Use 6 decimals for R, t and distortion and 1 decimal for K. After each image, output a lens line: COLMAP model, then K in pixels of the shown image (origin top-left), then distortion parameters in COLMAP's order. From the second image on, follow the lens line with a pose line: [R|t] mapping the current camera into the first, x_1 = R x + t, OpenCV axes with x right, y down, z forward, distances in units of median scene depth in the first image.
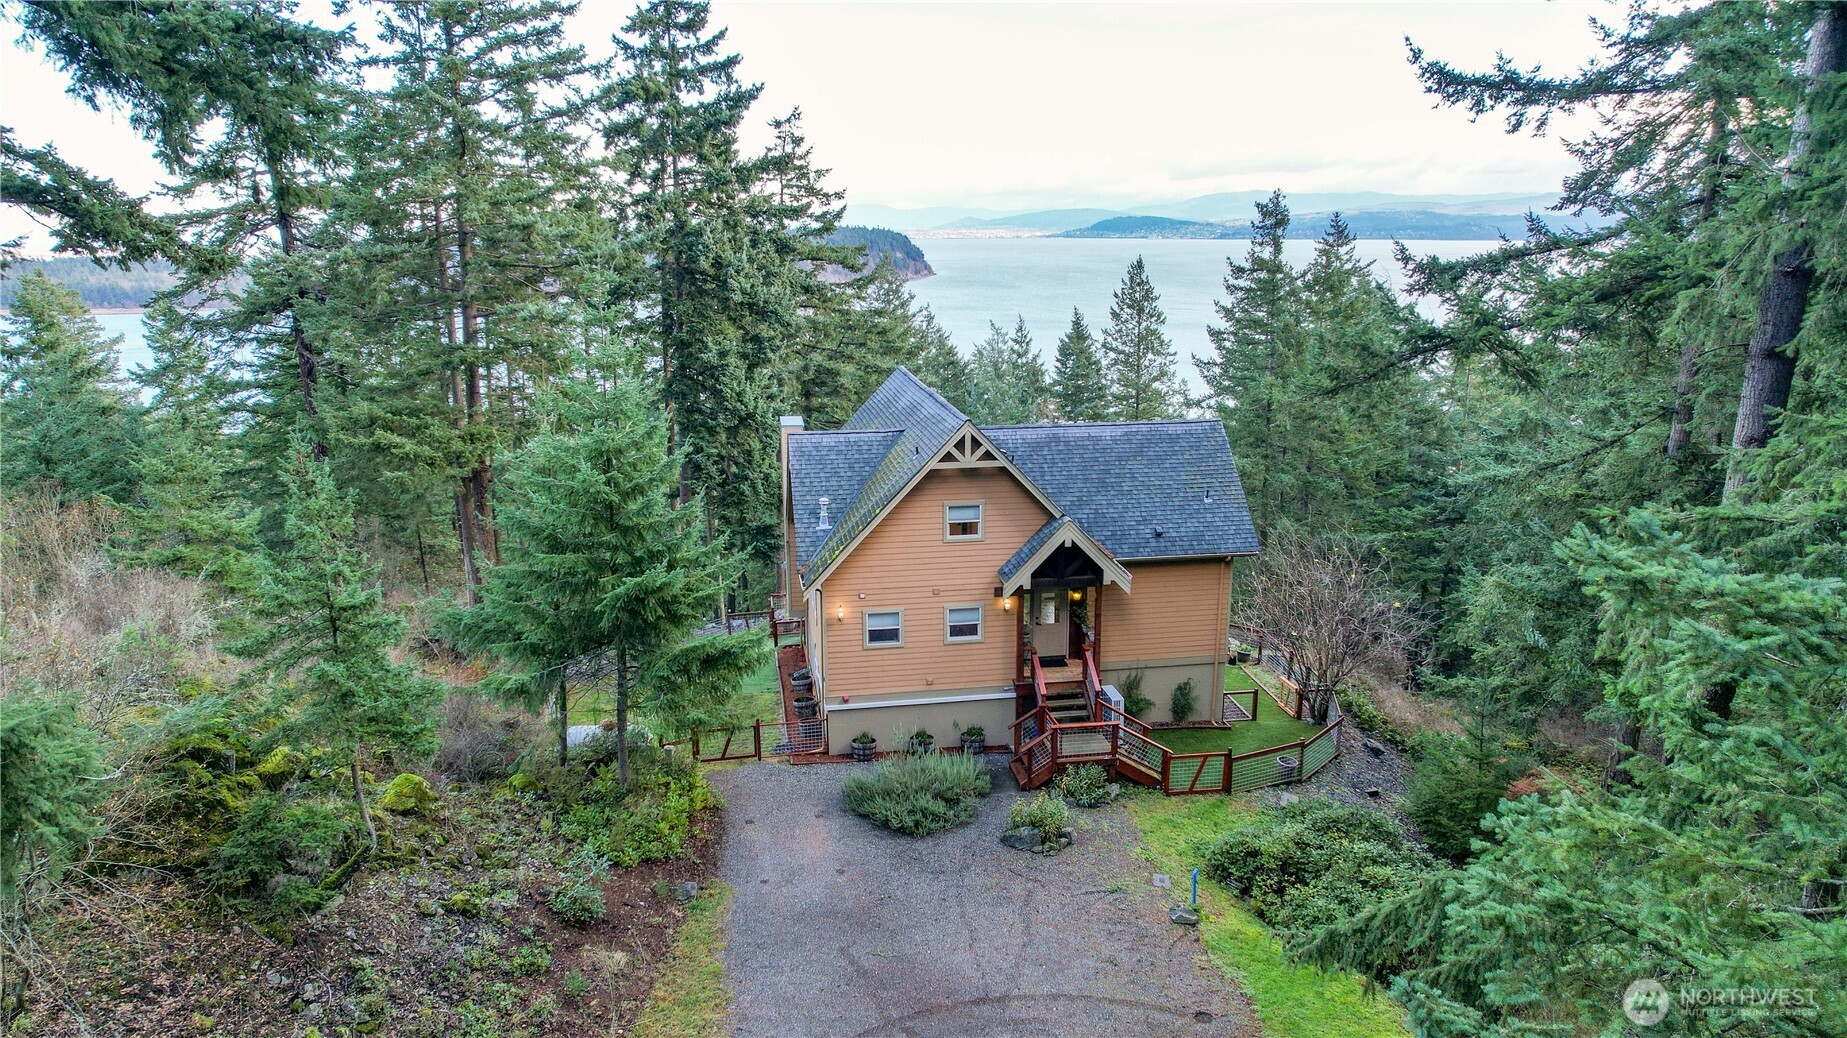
lens RADIAL K [[1166.1, 0, 923.5], [0, 1166.1, 519.0], [0, 0, 1]] dist [-0.034128, 0.002224]
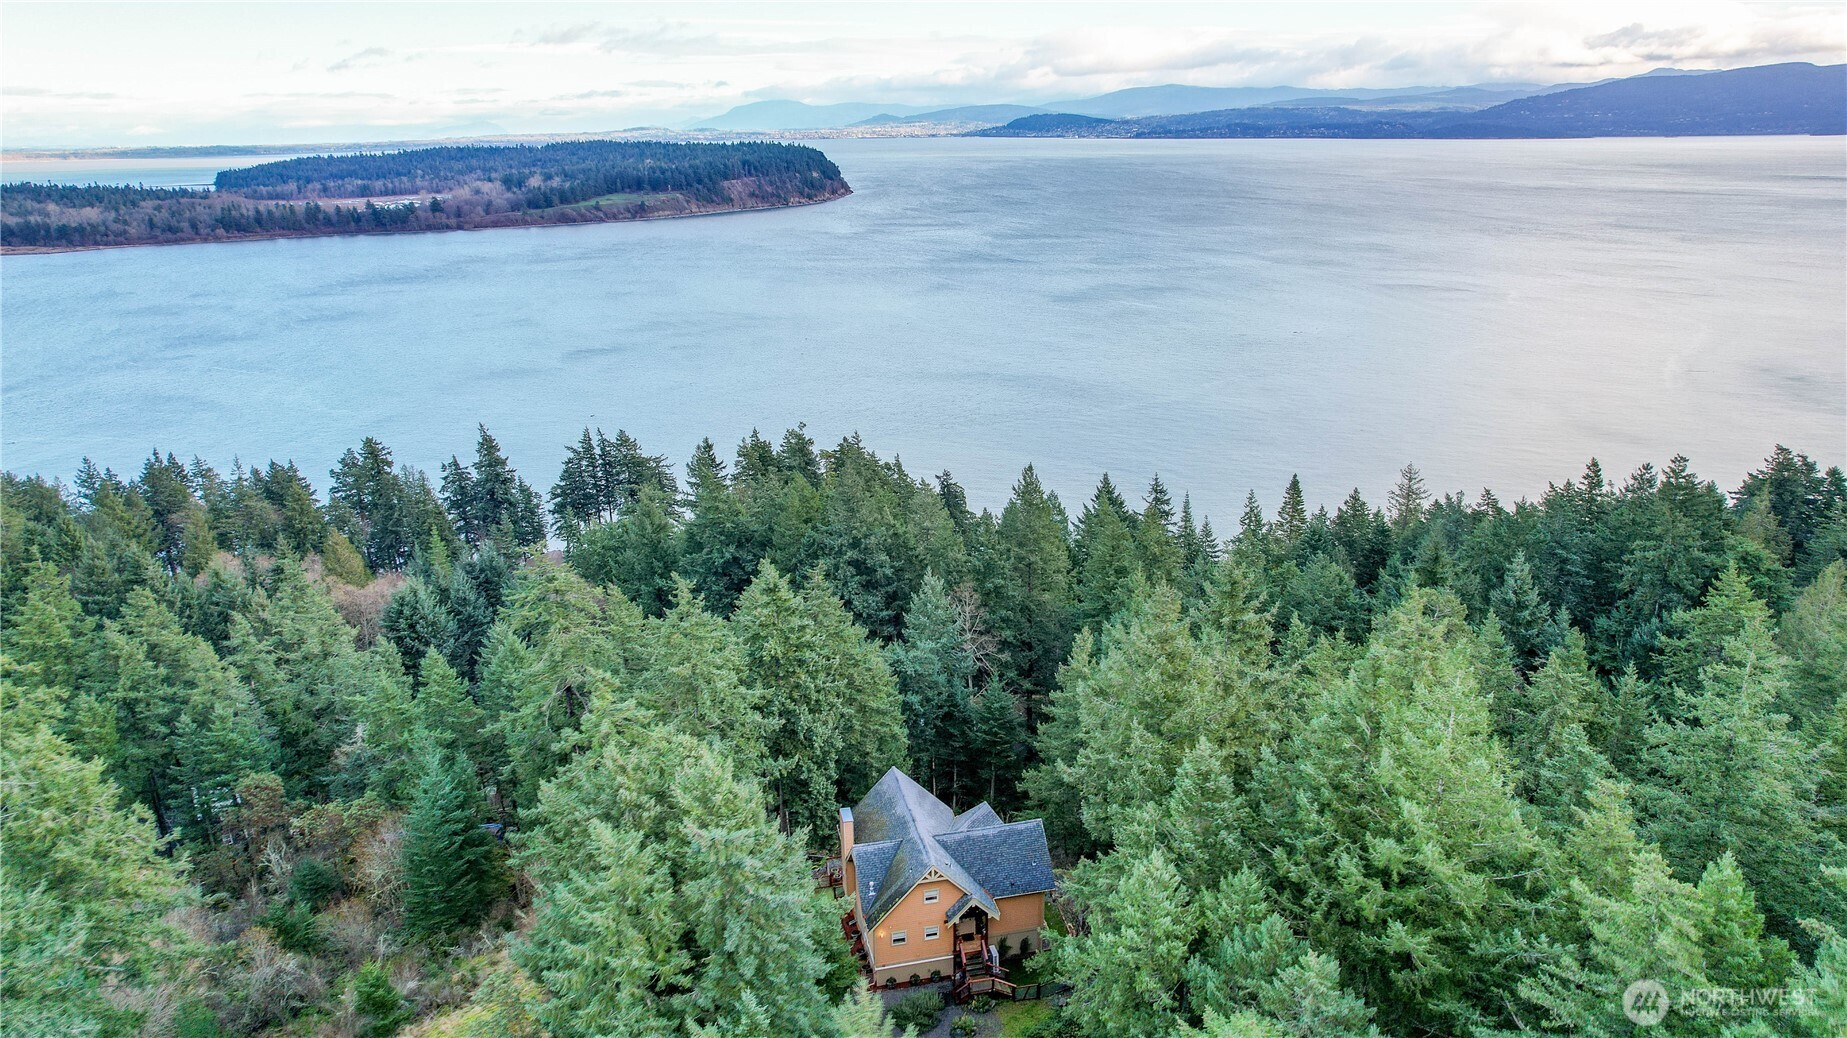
lens RADIAL K [[1166.1, 0, 923.5], [0, 1166.1, 519.0], [0, 0, 1]] dist [-0.034128, 0.002224]
pose [[0.997502, -0.024191, 0.066374, -0.122708], [0.018534, 0.996246, 0.084564, -0.981053], [-0.068171, -0.083122, 0.994205, -1.339444]]
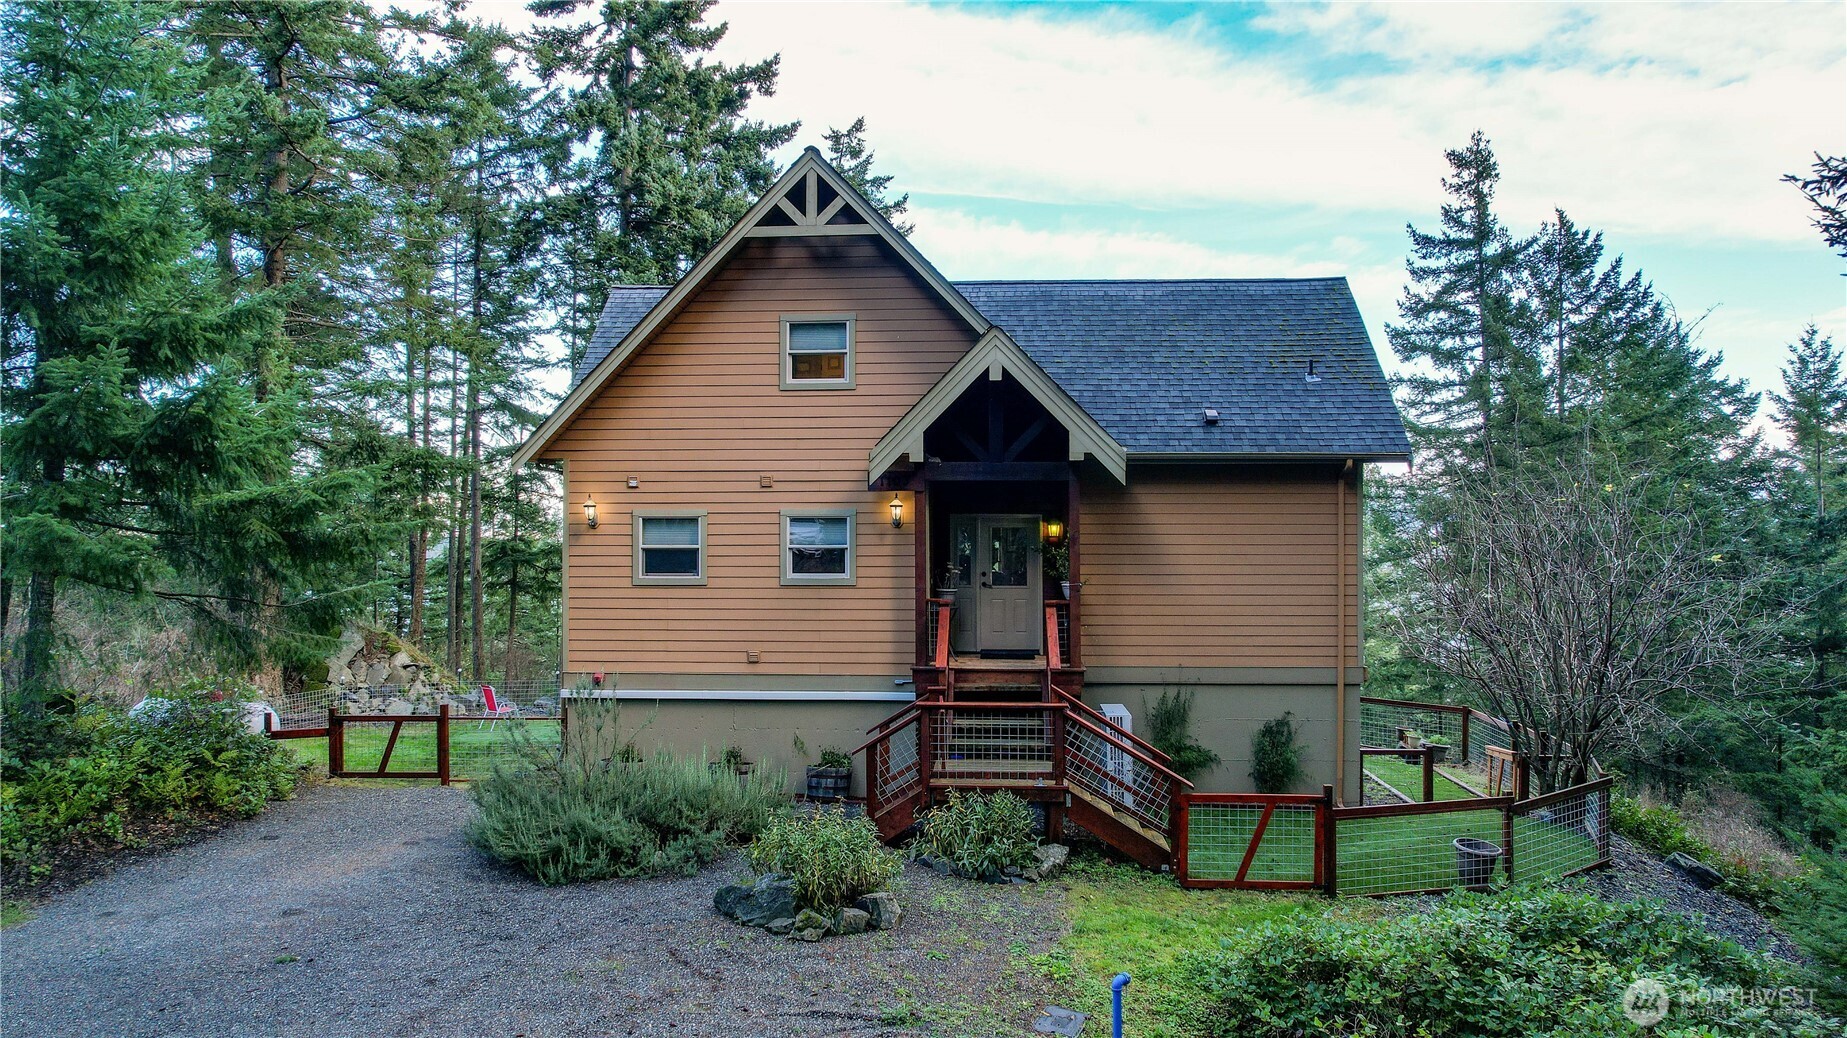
lens RADIAL K [[1166.1, 0, 923.5], [0, 1166.1, 519.0], [0, 0, 1]] dist [-0.034128, 0.002224]
pose [[0.976118, 0.002871, -0.217222, 0.200816], [-0.055836, 0.969636, -0.238093, 0.204416], [0.209943, 0.244535, 0.946639, 0.501360]]
